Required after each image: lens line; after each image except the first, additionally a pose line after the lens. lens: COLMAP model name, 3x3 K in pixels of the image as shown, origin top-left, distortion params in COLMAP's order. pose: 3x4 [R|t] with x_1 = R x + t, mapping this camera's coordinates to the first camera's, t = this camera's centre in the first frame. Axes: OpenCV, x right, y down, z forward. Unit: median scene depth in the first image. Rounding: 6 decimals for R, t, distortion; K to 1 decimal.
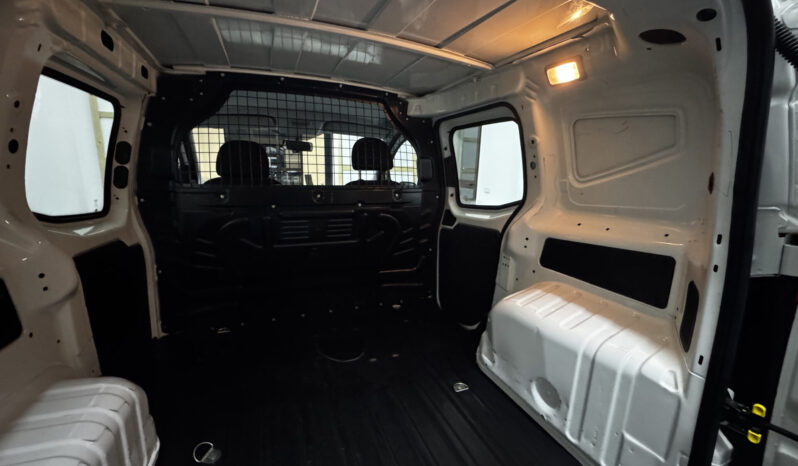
lens RADIAL K [[320.2, 0, 399.0], [0, 320.2, 233.9], [0, 0, 1]] dist [-0.000756, 0.000287]
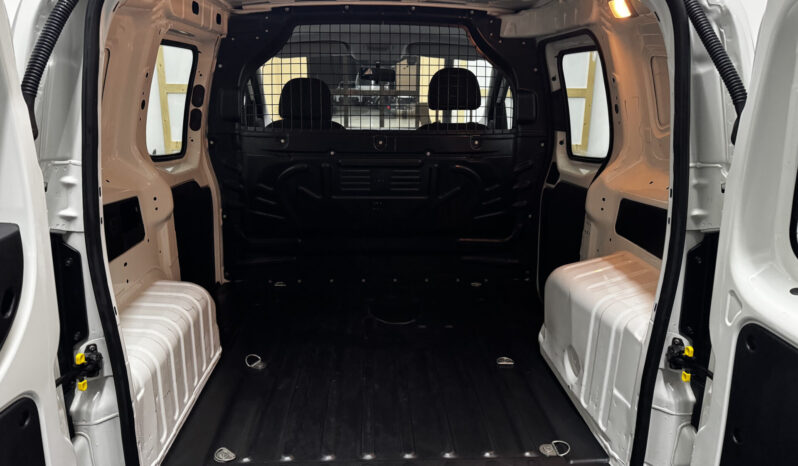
lens RADIAL K [[573.6, 0, 398.8], [0, 573.6, 240.8], [0, 0, 1]] dist [0.064136, -0.038205]
pose [[0.941472, 0.074748, -0.328700, 0.365506], [-0.054222, 0.995988, 0.071191, 0.040004], [0.332703, -0.049201, 0.941747, -0.524664]]
